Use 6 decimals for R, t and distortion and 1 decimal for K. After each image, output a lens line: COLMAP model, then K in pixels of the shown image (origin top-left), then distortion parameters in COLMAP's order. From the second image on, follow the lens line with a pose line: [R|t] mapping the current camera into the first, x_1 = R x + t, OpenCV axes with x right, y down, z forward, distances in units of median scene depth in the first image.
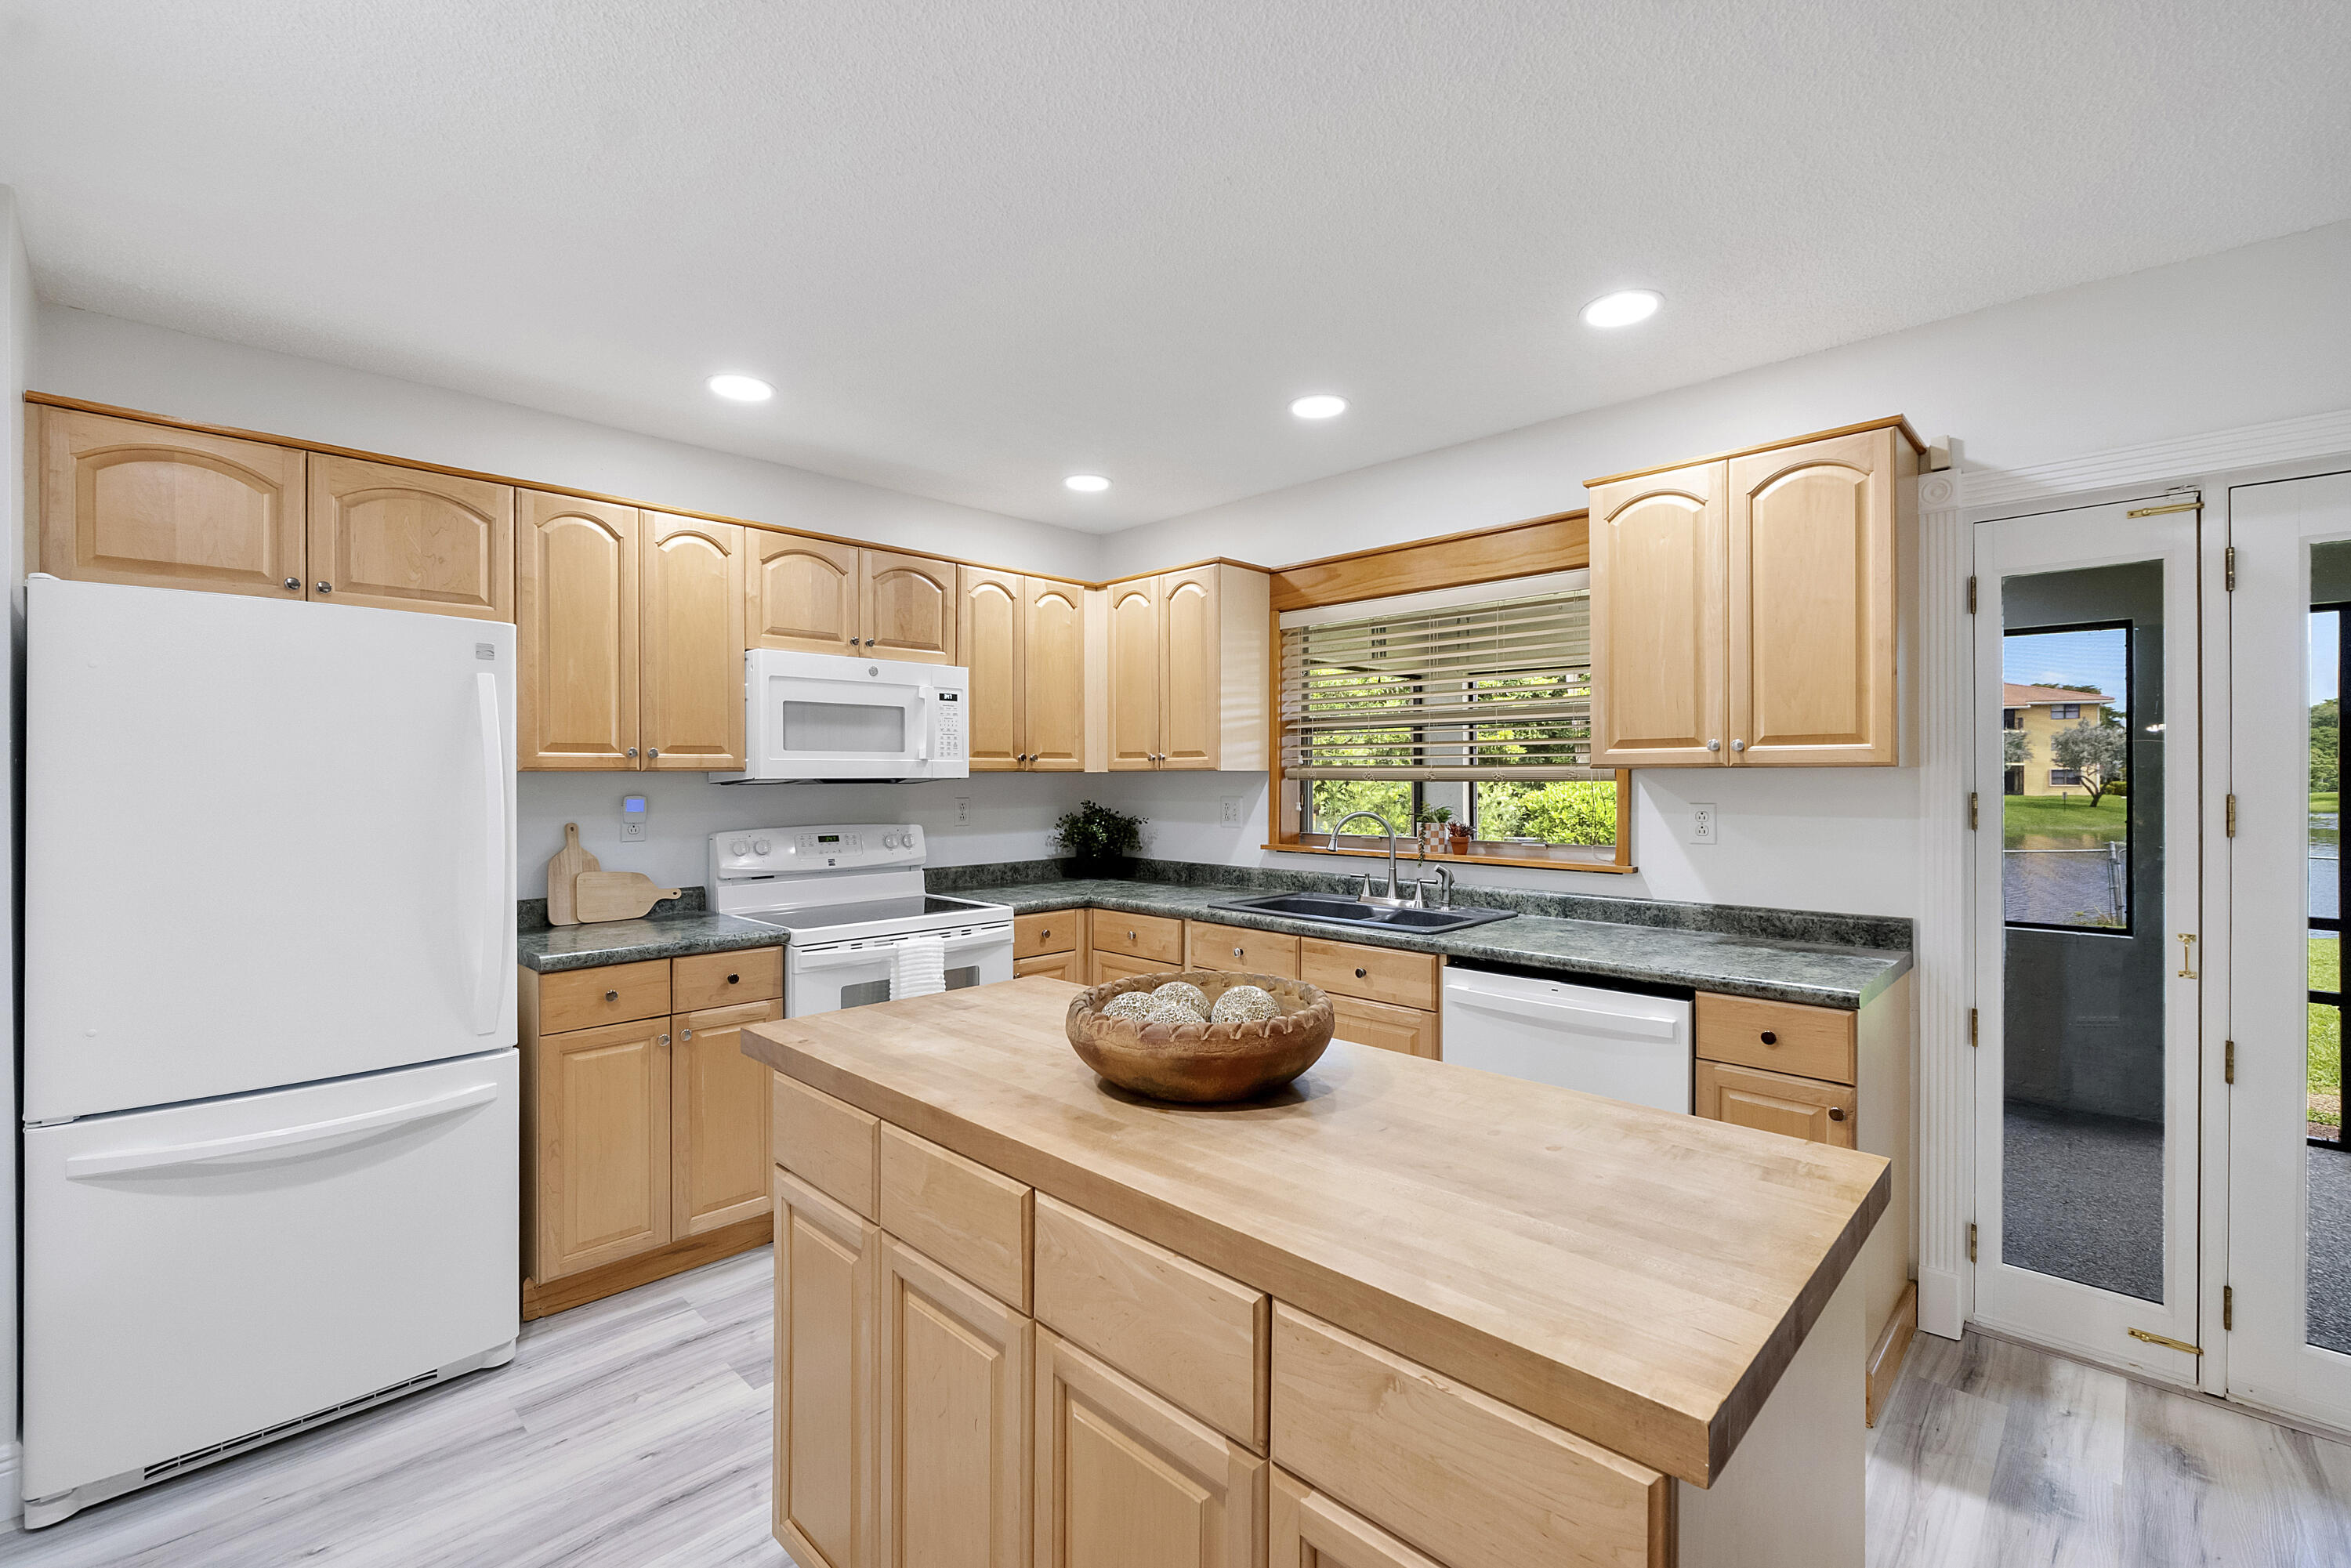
lens RADIAL K [[993.0, 0, 1182.9], [0, 993.0, 767.7], [0, 0, 1]] dist [-0.004705, -0.000117]
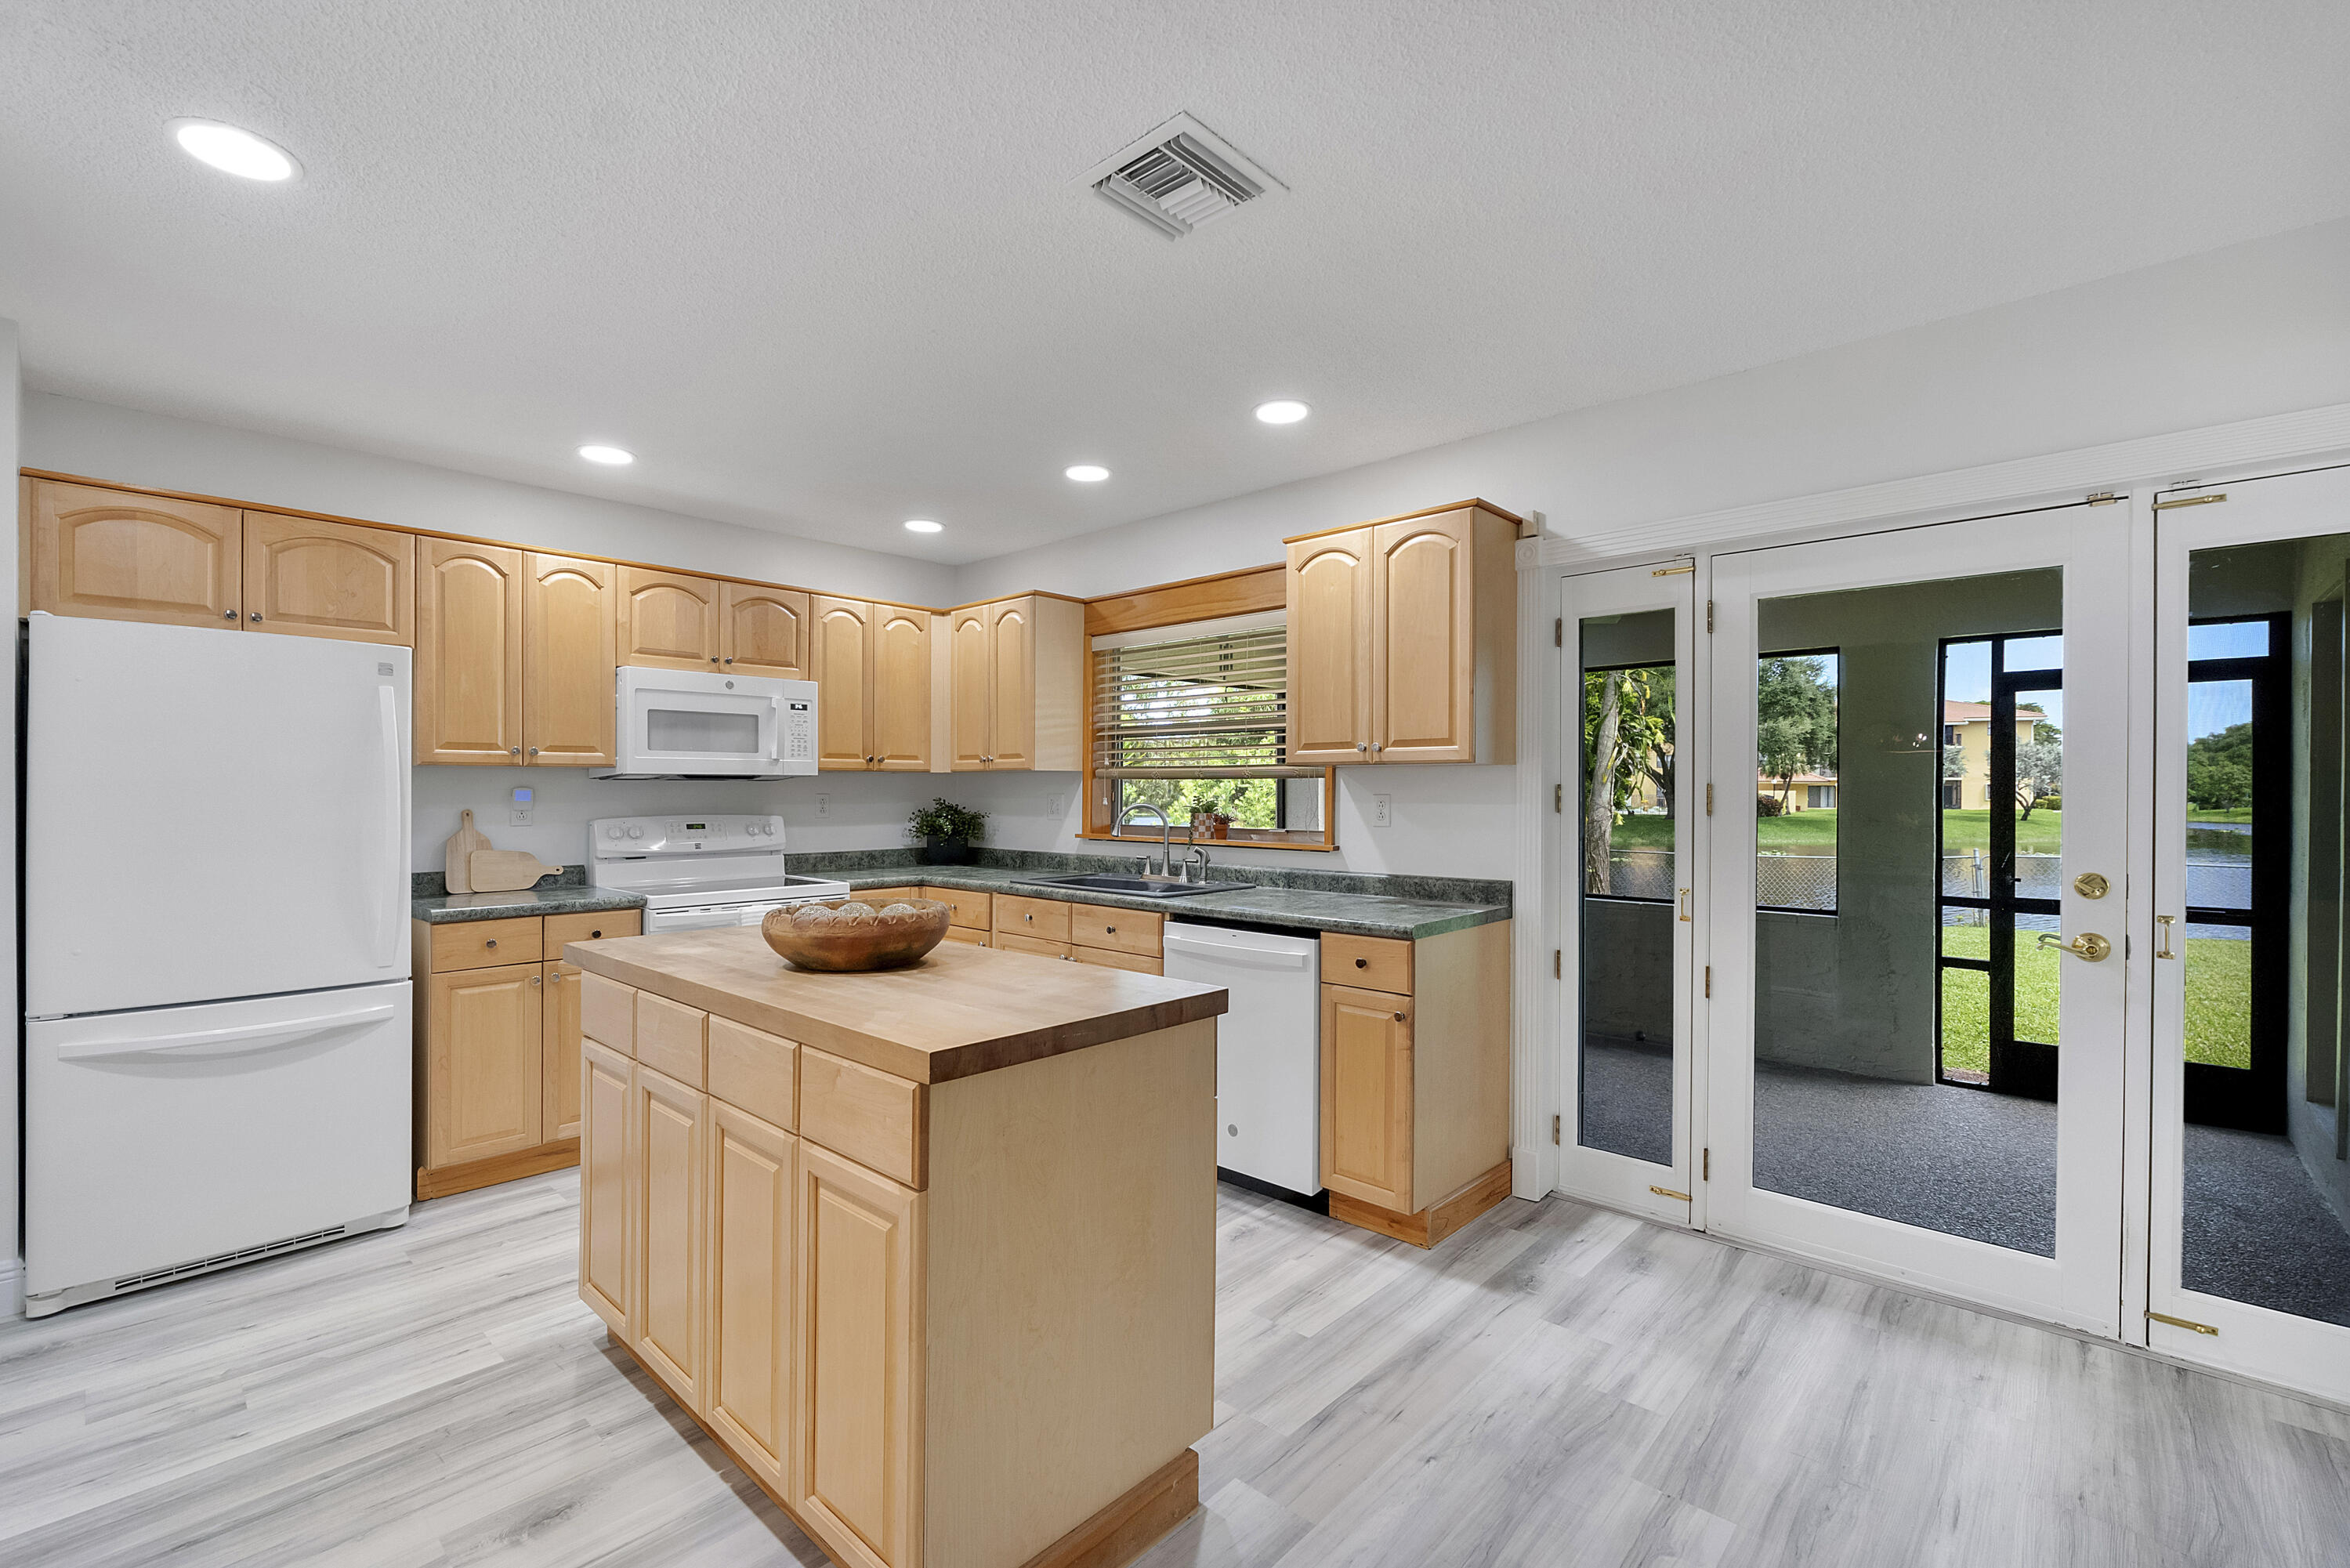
lens RADIAL K [[999.8, 0, 1182.9], [0, 999.8, 780.4], [0, 0, 1]] dist [-0.005605, -0.000097]
pose [[0.999395, 0.003162, 0.034649, 0.201012], [-0.003176, 0.999995, 0.000342, 0.016398], [-0.034648, -0.000452, 0.999399, -0.230482]]
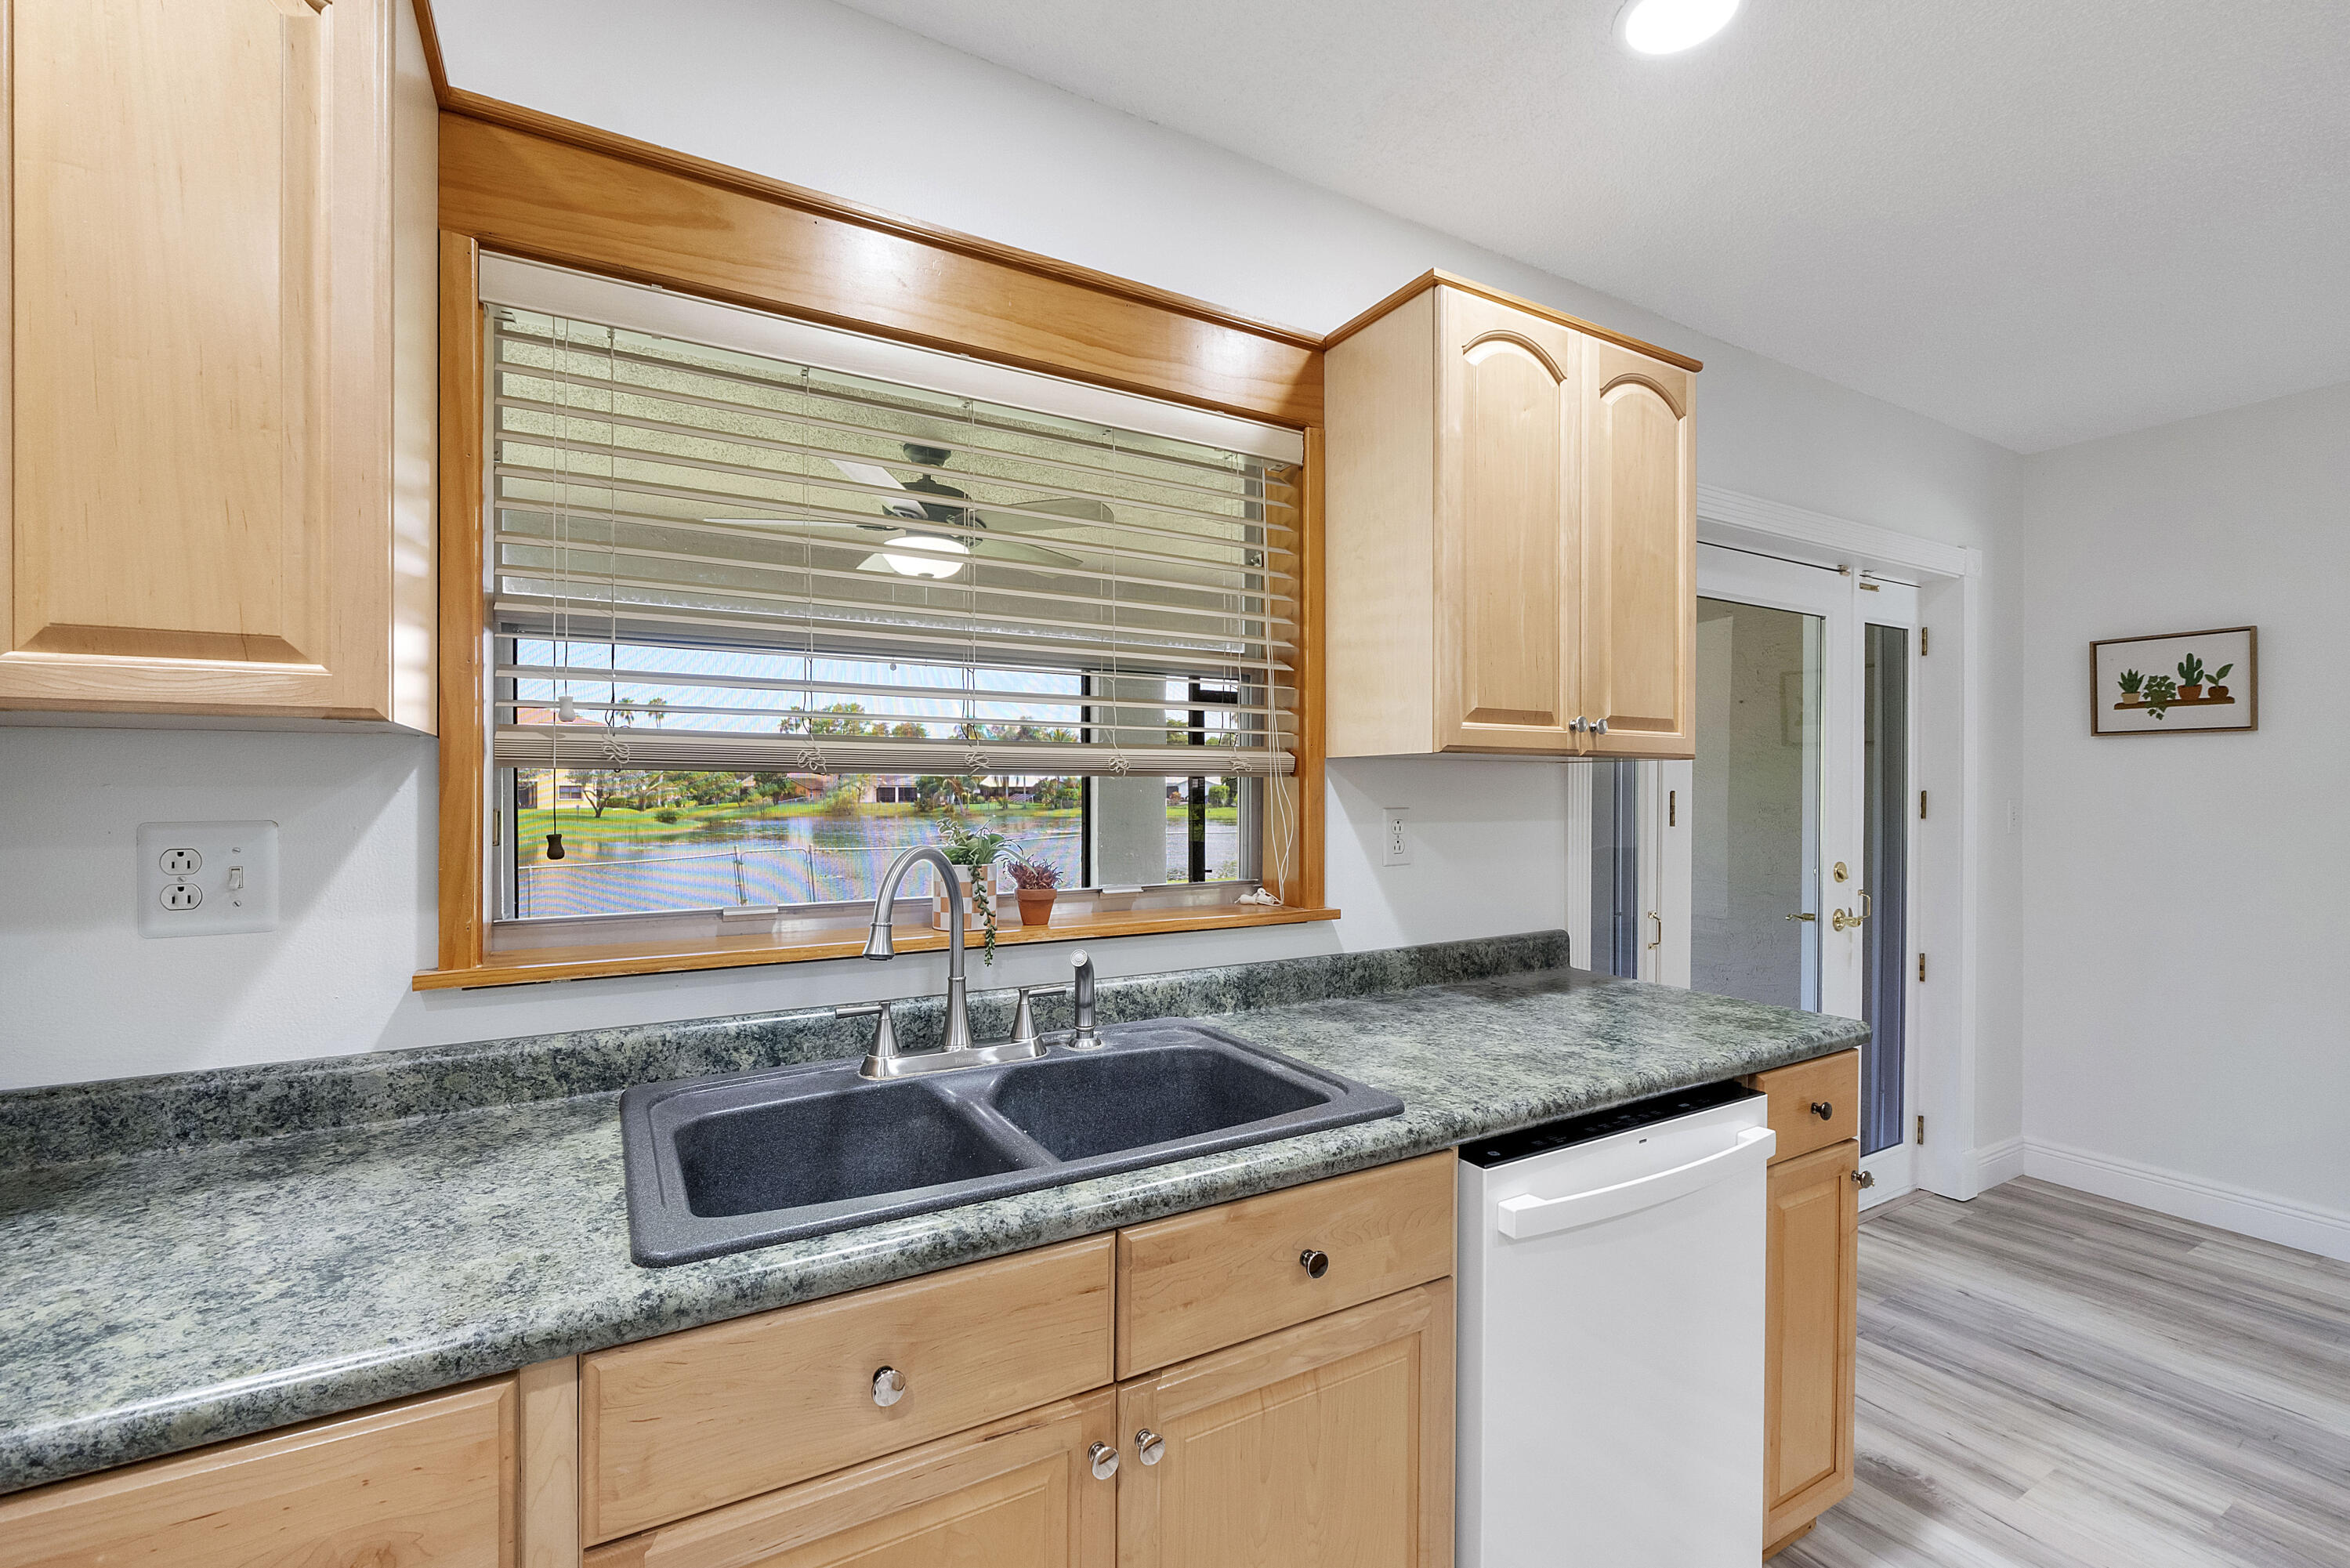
lens RADIAL K [[997.6, 0, 1179.4], [0, 997.6, 793.4], [0, 0, 1]] dist [-0.006257, -0.000359]
pose [[0.275436, -0.000885, 0.961319, -0.183186], [-0.010284, 0.999940, 0.003868, 0.021595], [-0.961264, -0.010951, 0.275411, 0.842794]]
